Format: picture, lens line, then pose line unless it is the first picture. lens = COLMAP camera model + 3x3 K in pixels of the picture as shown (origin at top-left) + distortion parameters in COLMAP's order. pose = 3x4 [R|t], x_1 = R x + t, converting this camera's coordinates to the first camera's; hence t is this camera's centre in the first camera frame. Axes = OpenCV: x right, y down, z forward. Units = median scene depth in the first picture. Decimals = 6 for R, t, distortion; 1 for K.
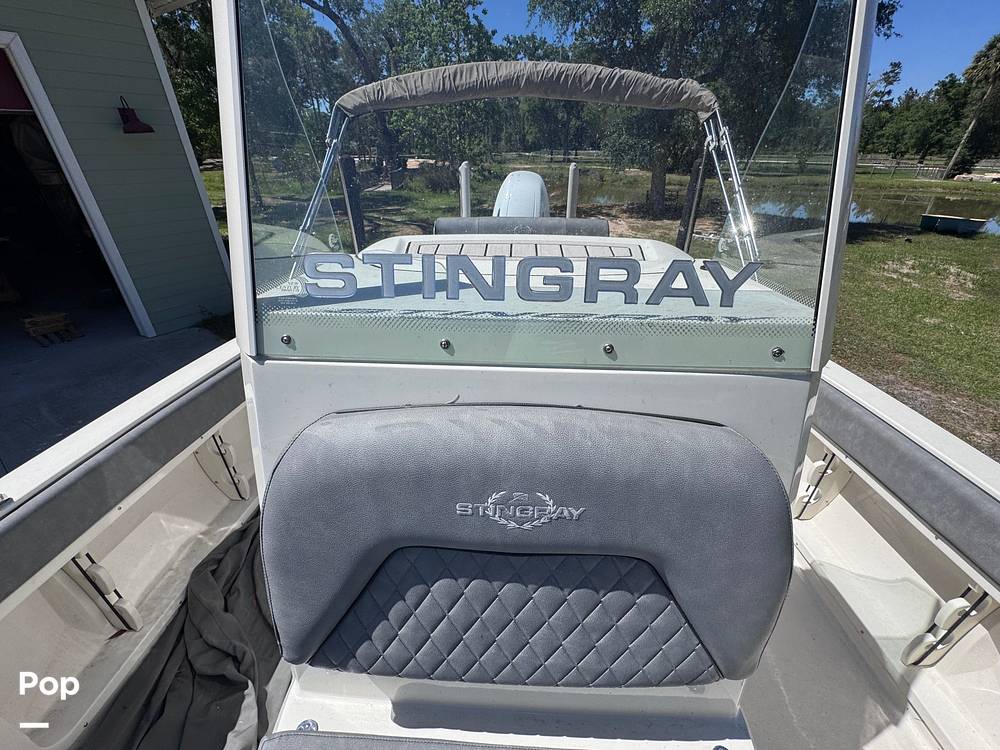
lens RADIAL K [[400.6, 0, 500.8], [0, 400.6, 372.4], [0, 0, 1]] dist [-0.002288, 0.000213]
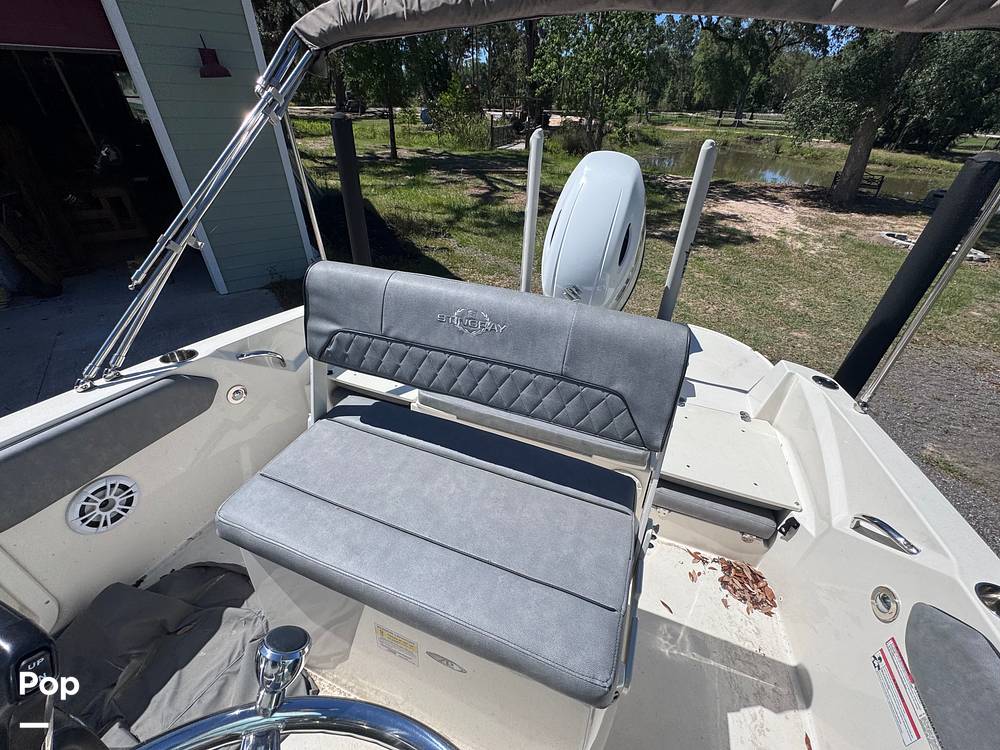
lens RADIAL K [[400.6, 0, 500.7], [0, 400.6, 372.7], [0, 0, 1]] dist [-0.002288, 0.000213]
pose [[0.946997, 0.201078, -0.250527, 0.030260], [-0.180154, 0.978117, 0.104072, -0.052751], [0.265972, -0.053423, 0.962499, 0.089897]]
